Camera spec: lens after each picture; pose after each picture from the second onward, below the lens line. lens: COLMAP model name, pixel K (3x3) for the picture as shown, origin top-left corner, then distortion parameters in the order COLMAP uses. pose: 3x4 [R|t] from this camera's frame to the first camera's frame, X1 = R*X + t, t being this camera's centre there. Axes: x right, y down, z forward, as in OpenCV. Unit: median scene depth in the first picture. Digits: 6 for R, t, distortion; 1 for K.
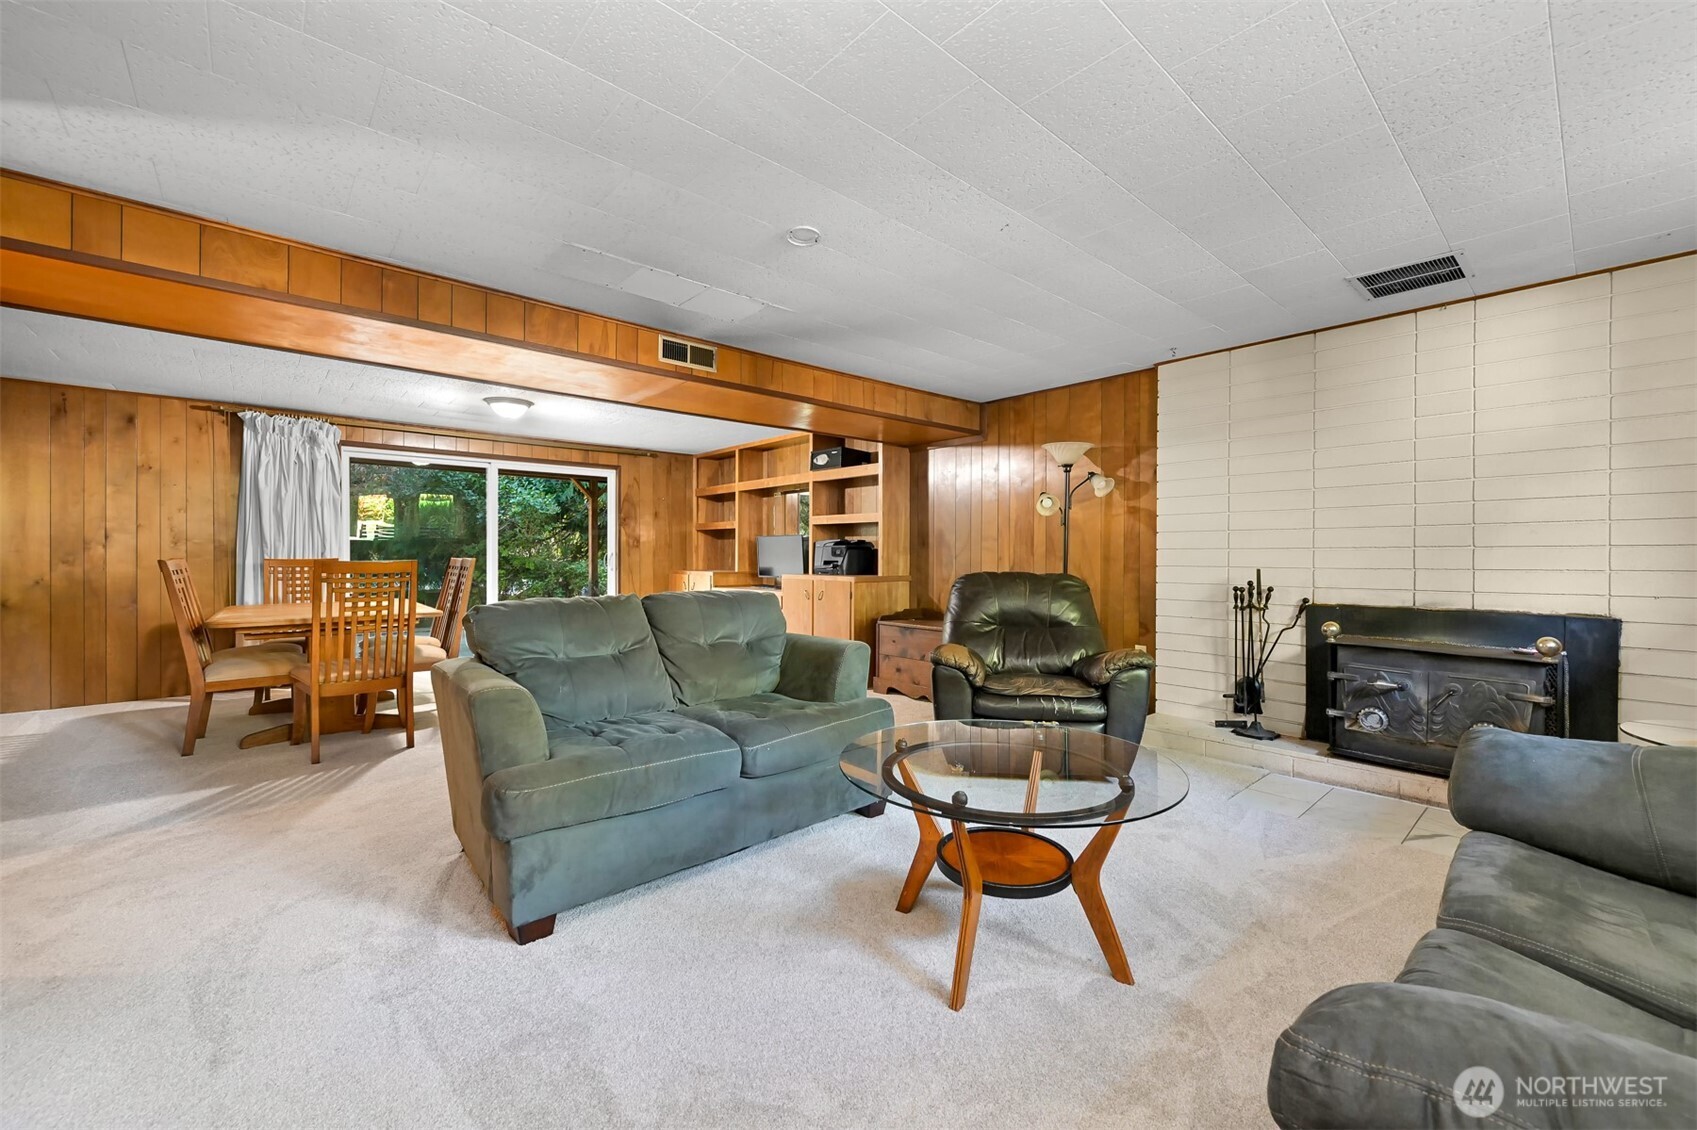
lens RADIAL K [[677.1, 0, 854.0], [0, 677.1, 564.8], [0, 0, 1]] dist [-0.001508, -0.000274]
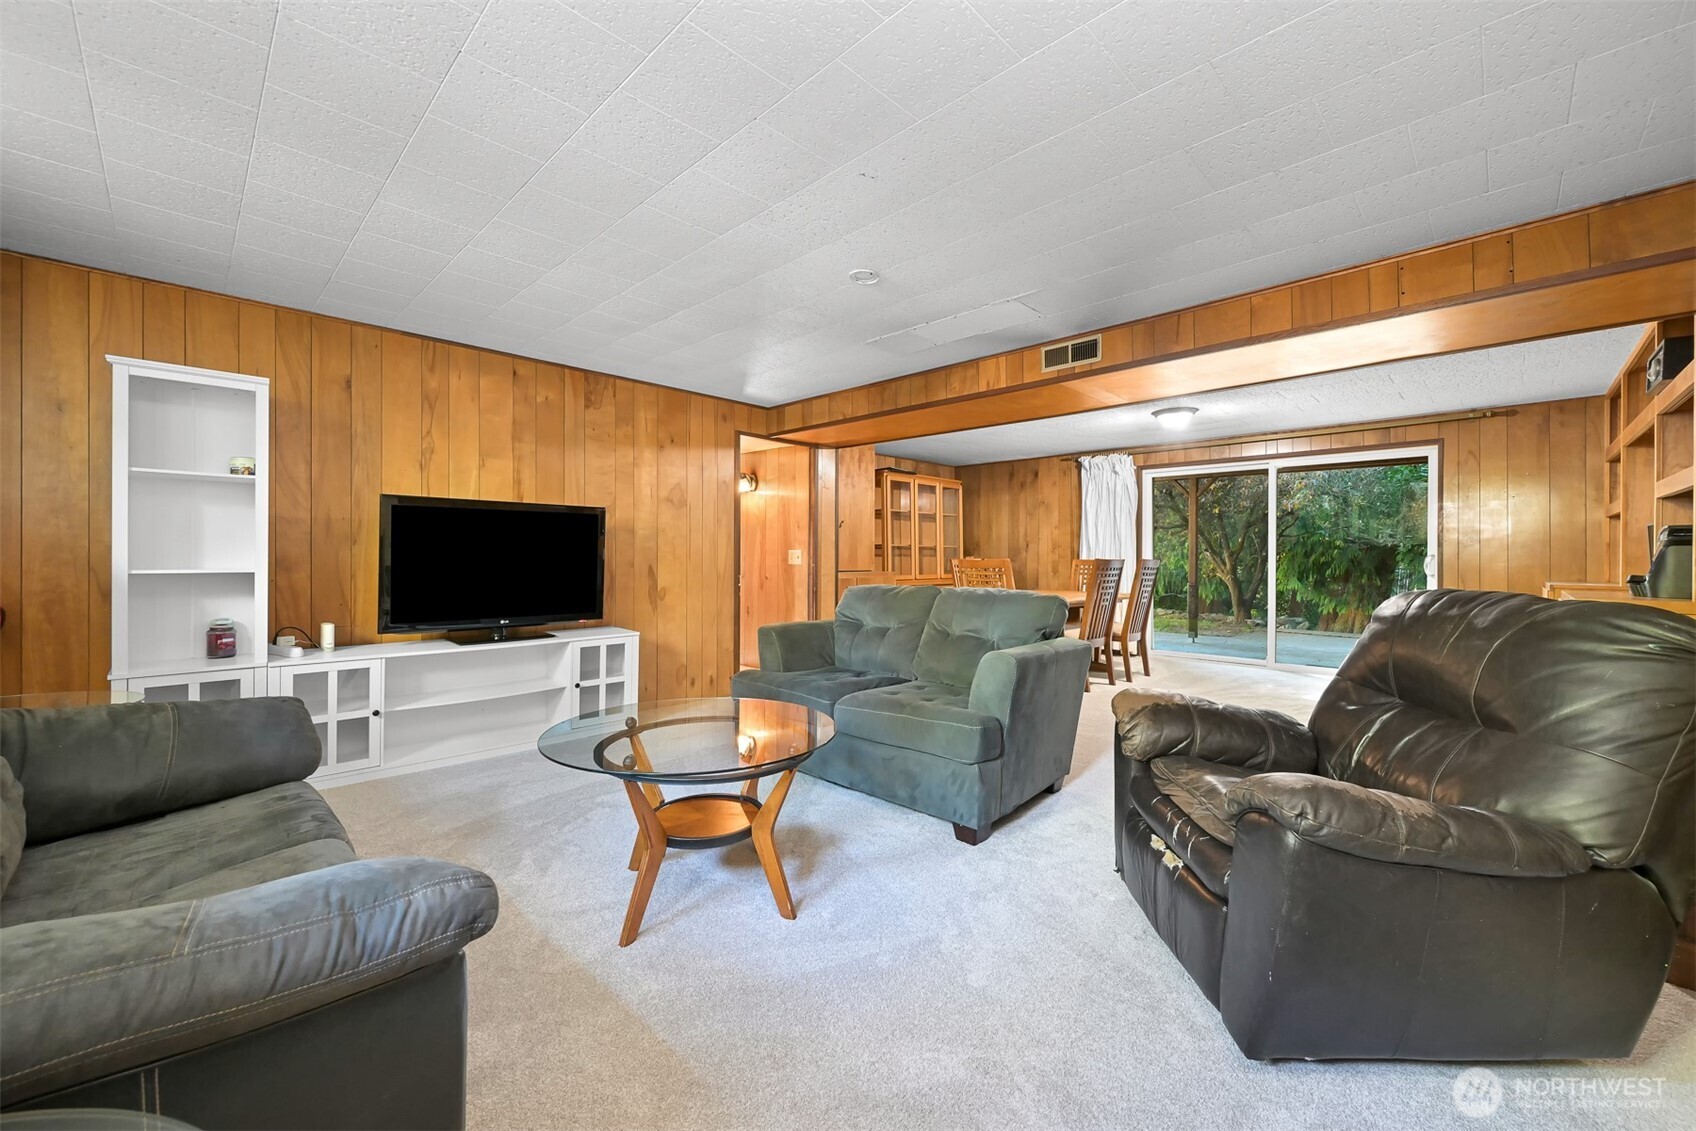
lens RADIAL K [[658.0, 0, 848.0], [0, 658.0, 565.5], [0, 0, 1]] dist [-0.000847, -0.000059]
pose [[0.074035, 0.012278, -0.997180, 0.442179], [-0.016136, 0.999808, 0.011113, -0.003635], [0.997125, 0.015268, 0.074219, 0.383013]]
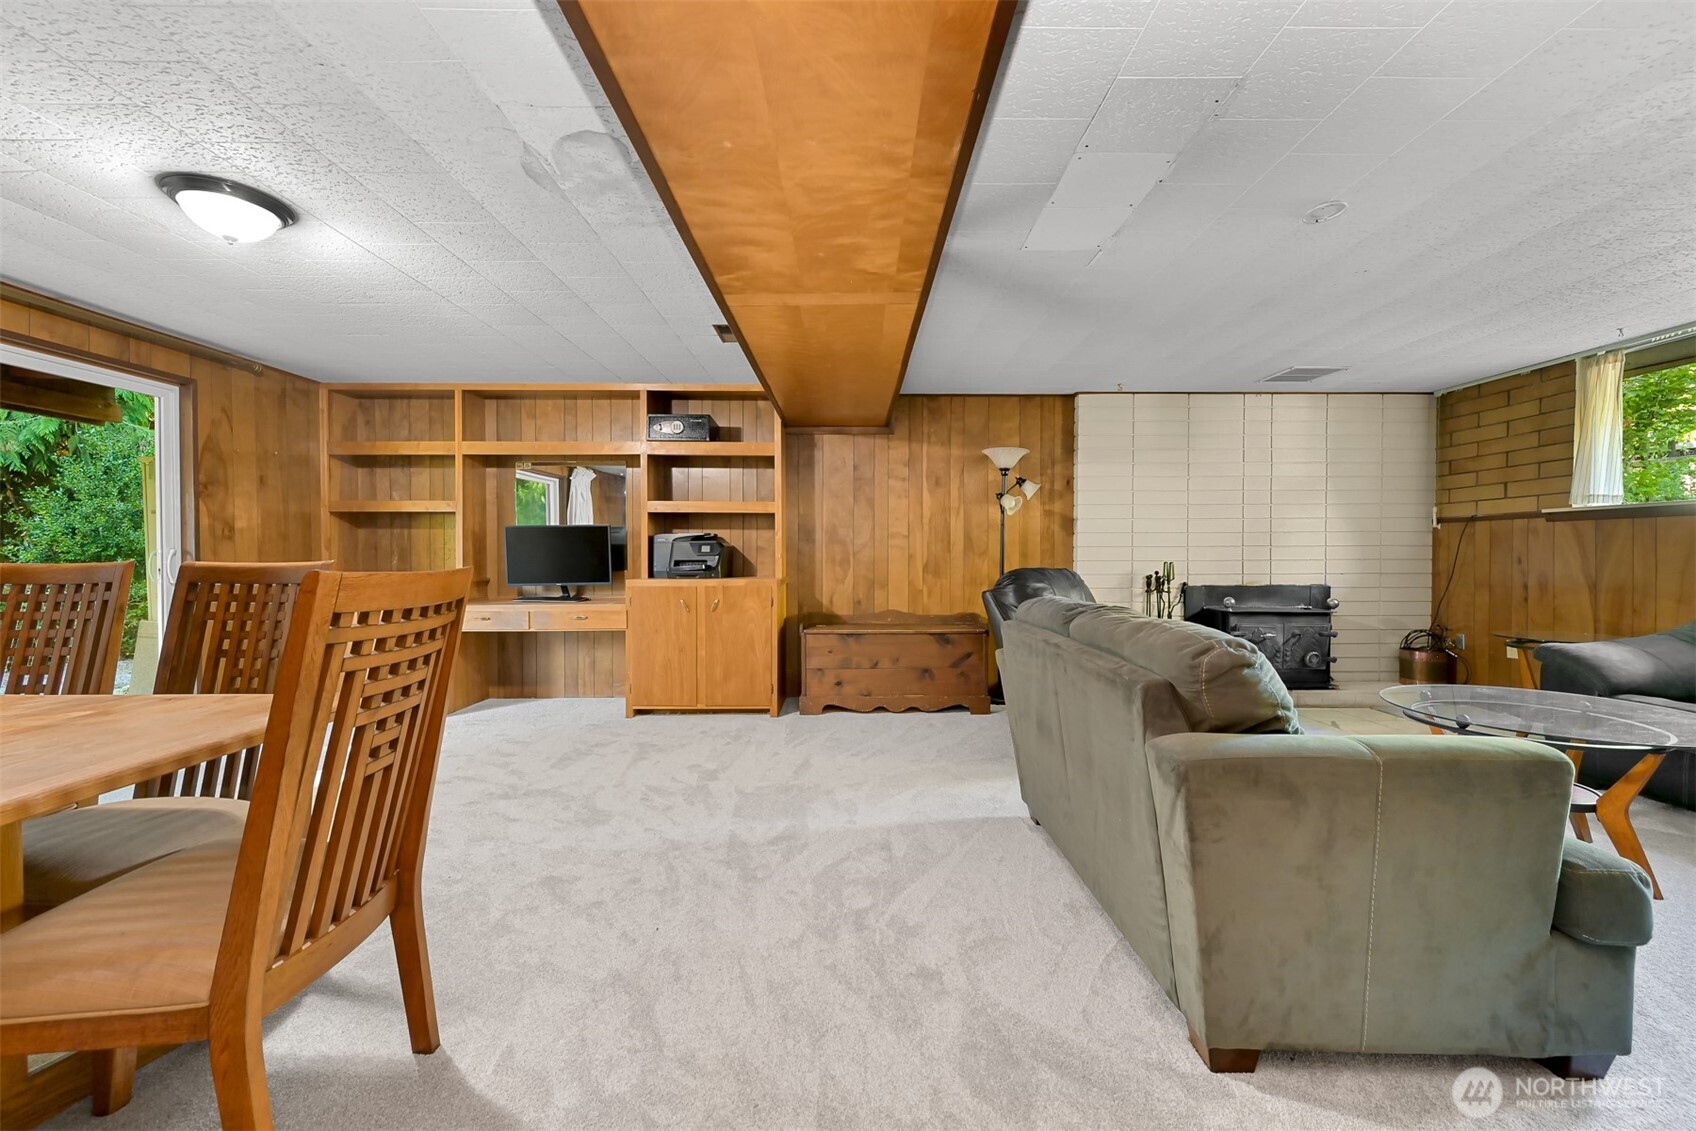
lens RADIAL K [[676.7, 0, 853.5], [0, 676.7, 565.3], [0, 0, 1]] dist [-0.001508, -0.000274]
pose [[0.657647, -0.014288, 0.753191, -0.533769], [0.013954, 0.999880, 0.006784, -0.002868], [-0.753197, 0.006049, 0.657767, 0.377420]]
